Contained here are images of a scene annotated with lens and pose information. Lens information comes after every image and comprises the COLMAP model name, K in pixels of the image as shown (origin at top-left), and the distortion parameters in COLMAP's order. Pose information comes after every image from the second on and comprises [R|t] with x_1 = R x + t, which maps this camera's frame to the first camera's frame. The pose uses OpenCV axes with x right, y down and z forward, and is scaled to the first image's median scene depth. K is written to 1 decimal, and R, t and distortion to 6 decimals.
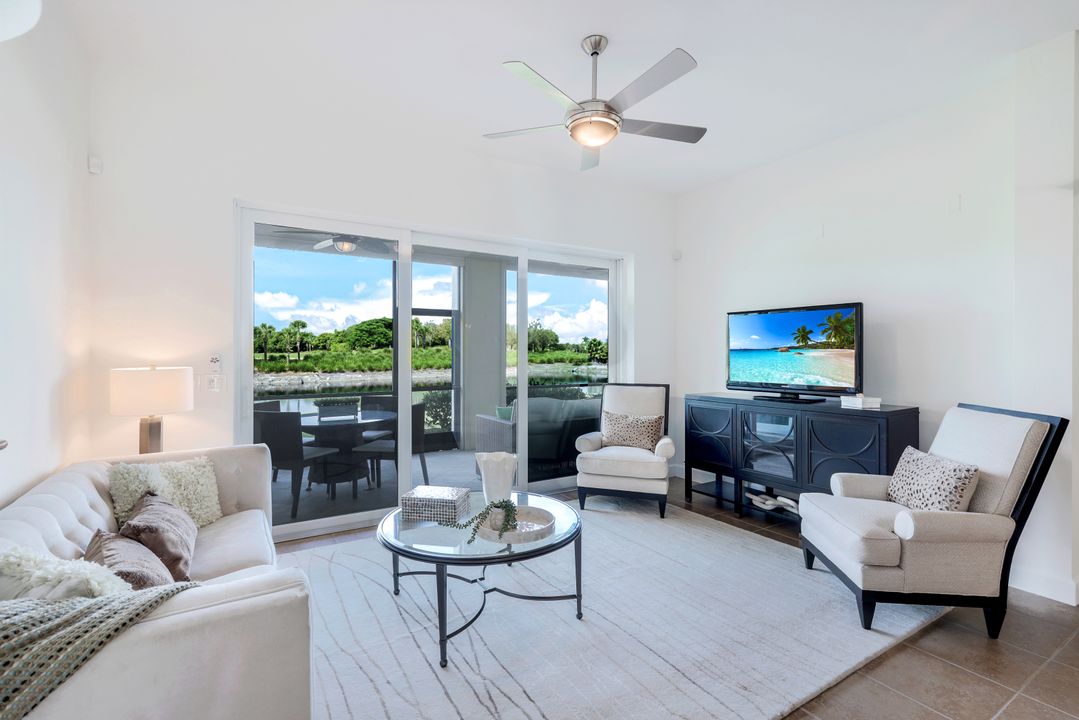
lens RADIAL K [[501.0, 0, 540.1], [0, 501.0, 356.5], [0, 0, 1]] dist [-0.000549, -0.000280]
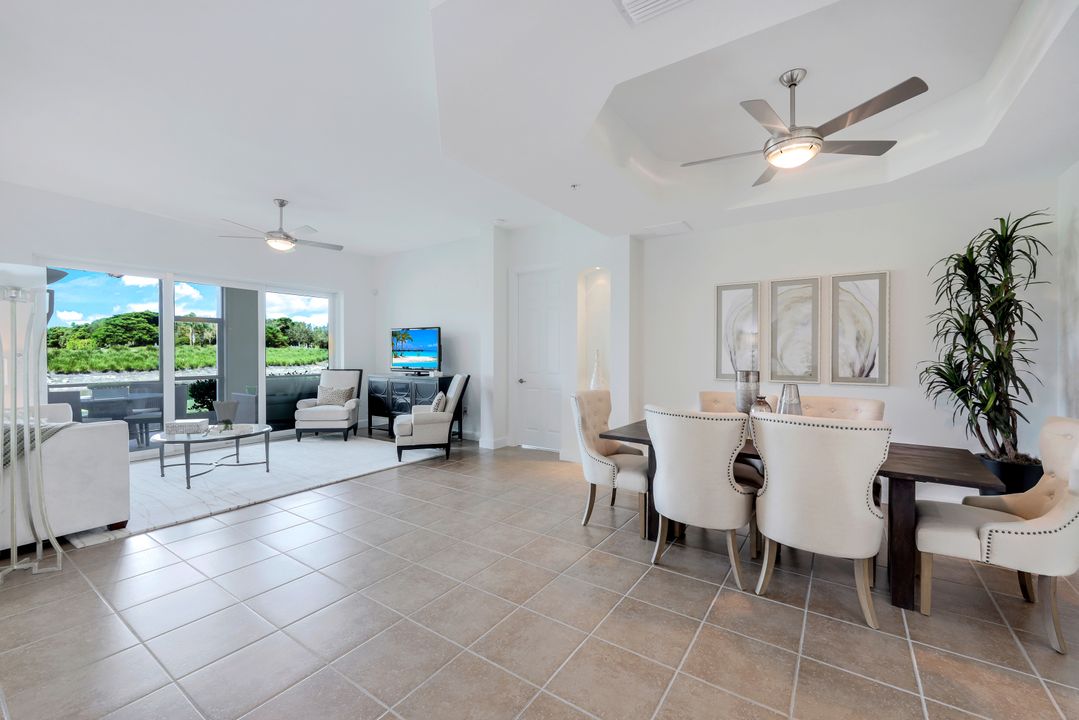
lens RADIAL K [[445.0, 0, 545.8], [0, 445.0, 358.0], [0, 0, 1]] dist [-0.000935, 0.001407]
pose [[0.909614, -0.005850, 0.415412, 0.013581], [0.002383, 0.999958, 0.008863, 0.000316], [-0.415446, -0.007072, 0.909590, -0.045688]]
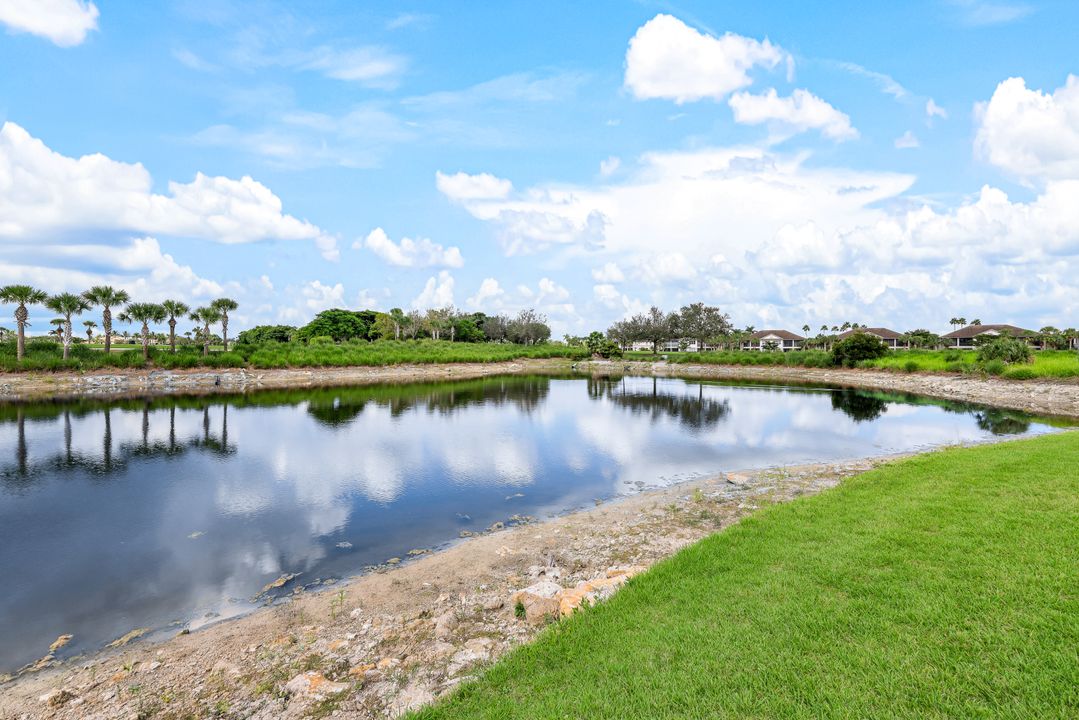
lens RADIAL K [[464.2, 0, 538.7], [0, 464.2, 357.5], [0, 0, 1]] dist [0.018584, -0.000882]
pose [[0.999458, 0.003115, 0.032773, -0.035359], [-0.003443, 0.999945, 0.009941, 0.007081], [-0.032740, -0.010048, 0.999413, 0.285163]]
